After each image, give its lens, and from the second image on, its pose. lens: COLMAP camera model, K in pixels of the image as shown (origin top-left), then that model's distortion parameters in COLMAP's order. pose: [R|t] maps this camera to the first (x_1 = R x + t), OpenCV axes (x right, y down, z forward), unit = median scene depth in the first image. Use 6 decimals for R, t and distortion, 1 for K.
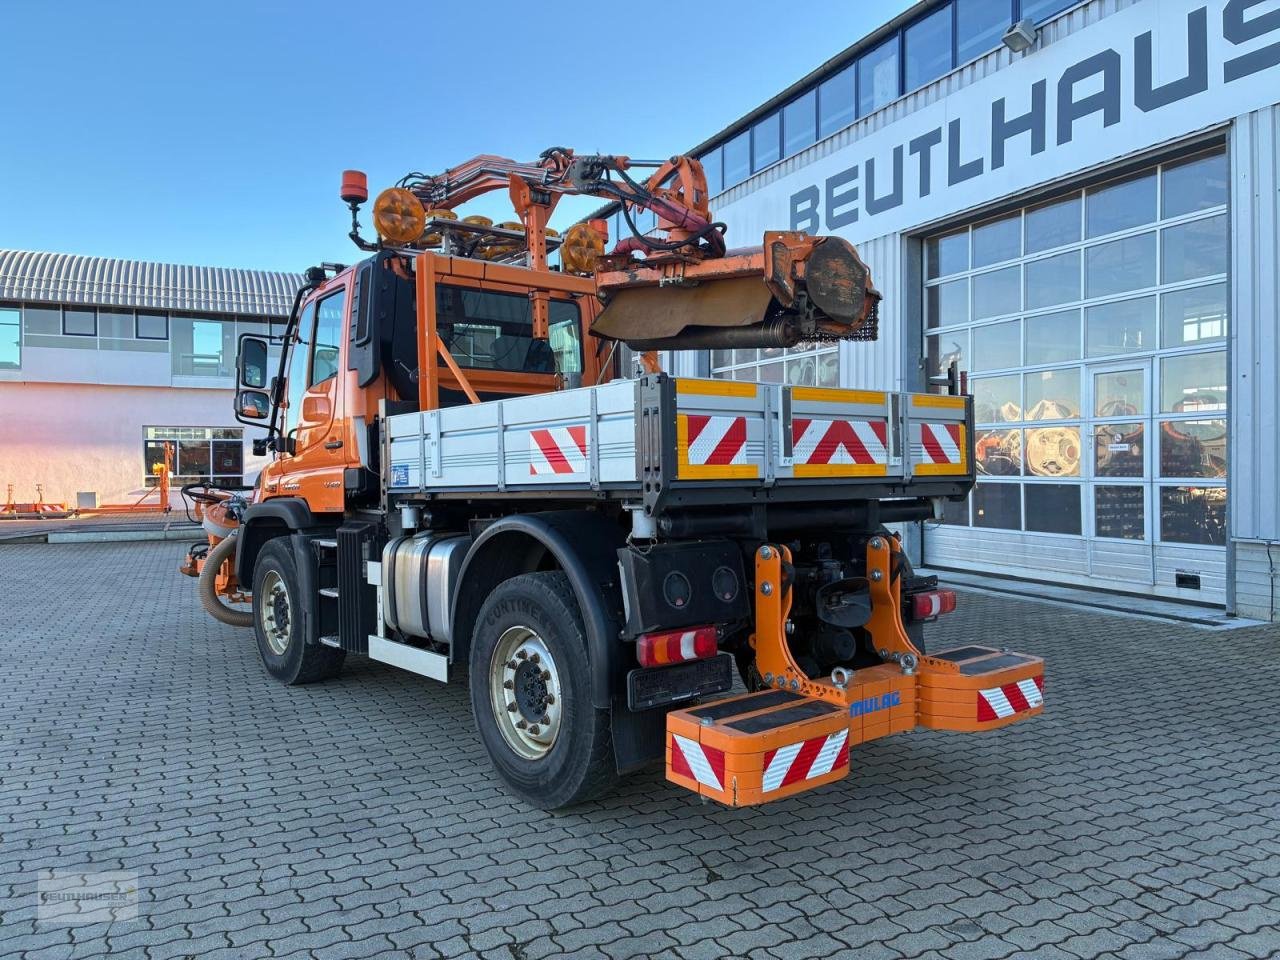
lens RADIAL K [[957.6, 0, 640.0], [0, 957.6, 480.0], [0, 0, 1]] dist [0.057826, -0.079402]
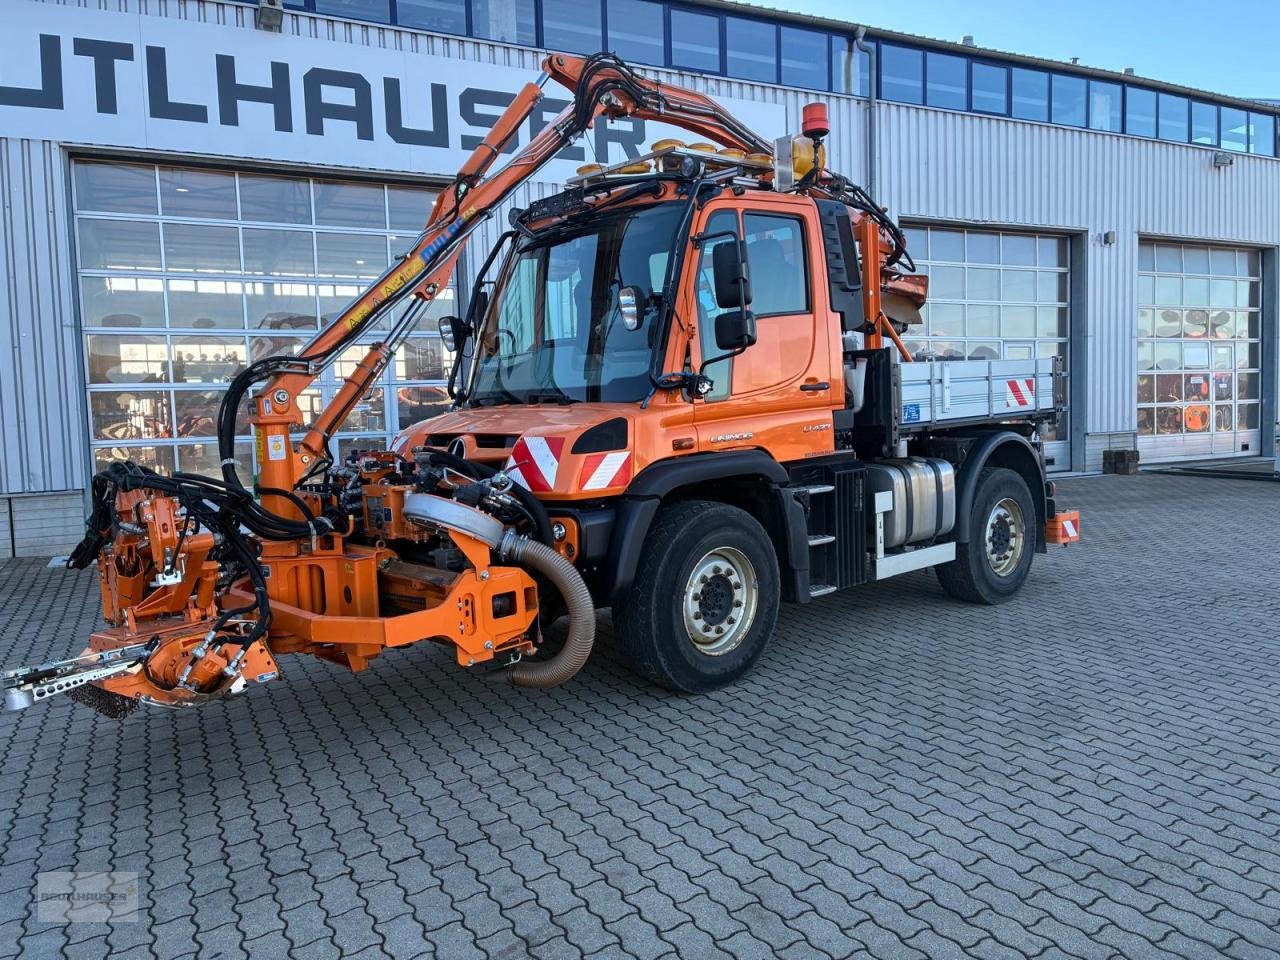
lens RADIAL K [[983.5, 0, 634.3], [0, 983.5, 459.5], [0, 0, 1]] dist [0.062940, -0.074105]
pose [[-0.043227, -0.043816, 0.998104, -1.712992], [0.046071, 0.997888, 0.045802, -0.021812], [-0.998002, 0.047963, -0.041117, 1.620756]]
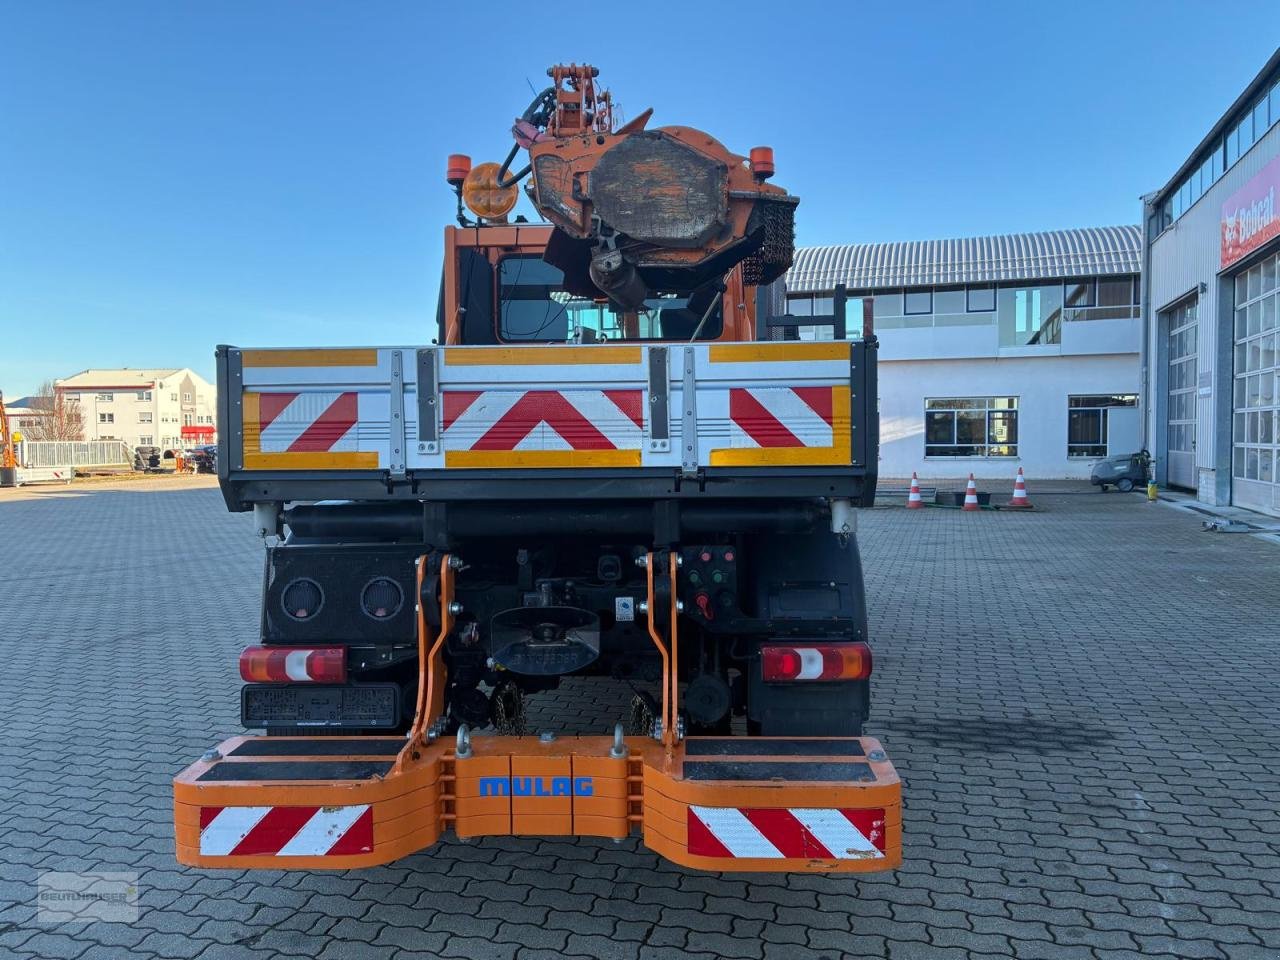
lens RADIAL K [[965.3, 0, 636.8], [0, 965.3, 477.9], [0, 0, 1]] dist [0.030100, -0.008908]
pose [[0.742333, 0.024240, -0.669592, 0.701878], [-0.003471, 0.999471, 0.032334, -0.018163], [0.670022, -0.021679, 0.742025, 0.471873]]
